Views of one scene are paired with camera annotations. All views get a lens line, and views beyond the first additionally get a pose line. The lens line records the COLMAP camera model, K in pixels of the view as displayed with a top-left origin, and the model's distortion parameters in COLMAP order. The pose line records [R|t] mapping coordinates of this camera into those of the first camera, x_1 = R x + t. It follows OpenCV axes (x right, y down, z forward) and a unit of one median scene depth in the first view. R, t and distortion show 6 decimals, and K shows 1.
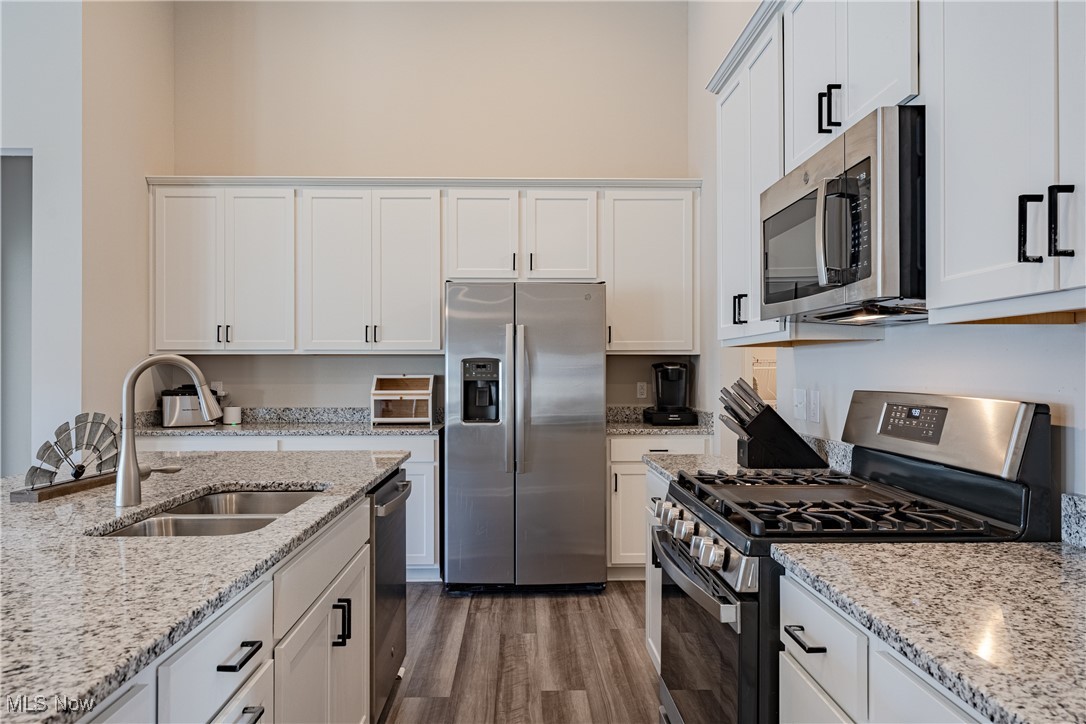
lens RADIAL K [[721.9, 0, 512.8], [0, 721.9, 362.7], [0, 0, 1]] dist [-0.000811, -0.000014]
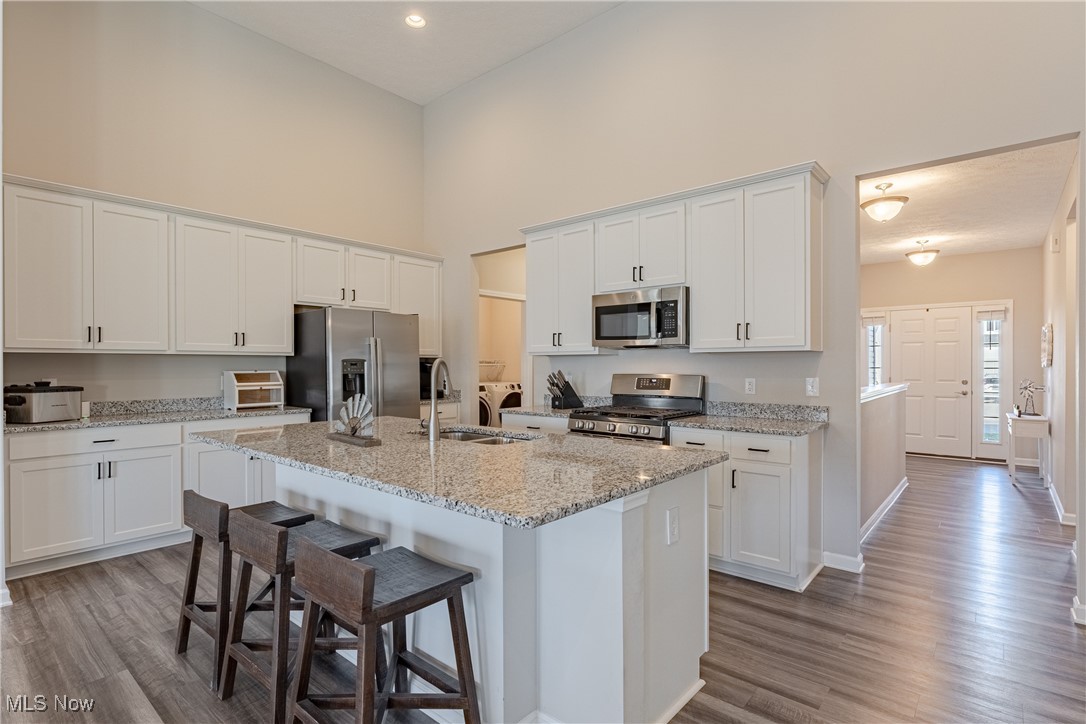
lens RADIAL K [[540.6, 0, 540.9], [0, 540.6, 367.1], [0, 0, 1]] dist [-0.048832, 0.000040]
pose [[0.645451, -0.003874, 0.763792, -0.577303], [-0.005455, 0.999938, 0.009682, -0.002134], [-0.763782, -0.010415, 0.645390, -0.028854]]
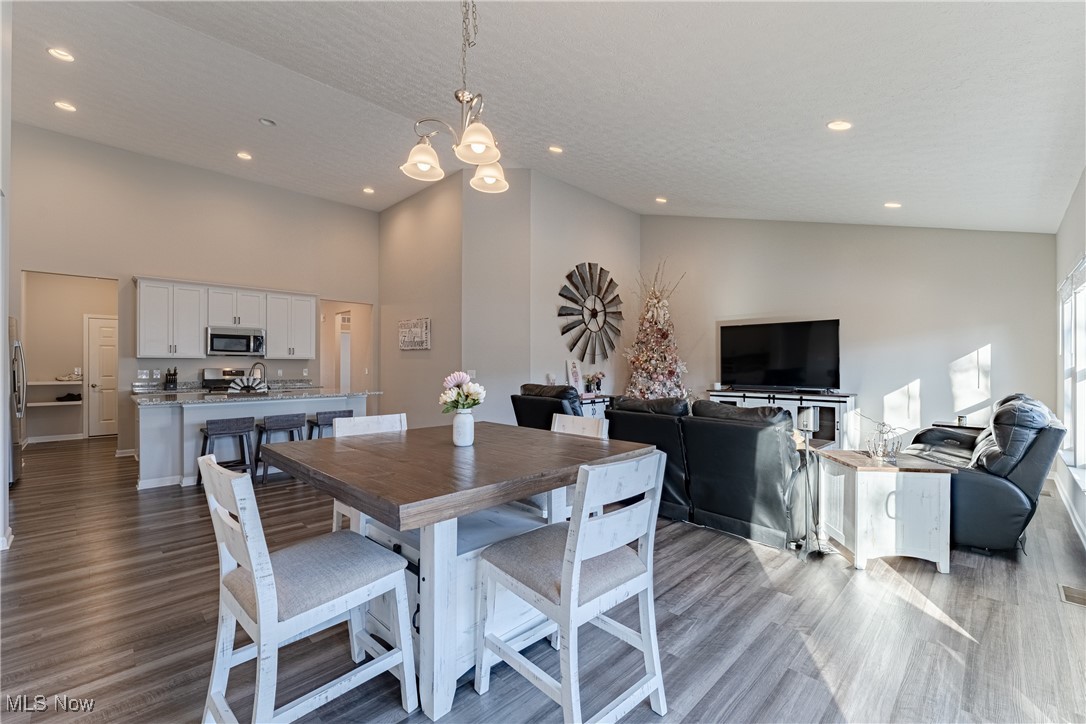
lens RADIAL K [[450.8, 0, 539.1], [0, 450.8, 364.8], [0, 0, 1]] dist [0.000989, 0.000166]
pose [[-0.706800, -0.003400, 0.707406, -1.592734], [-0.009334, 0.999946, -0.004520, 0.001758], [-0.707352, -0.009798, -0.706793, 0.755614]]
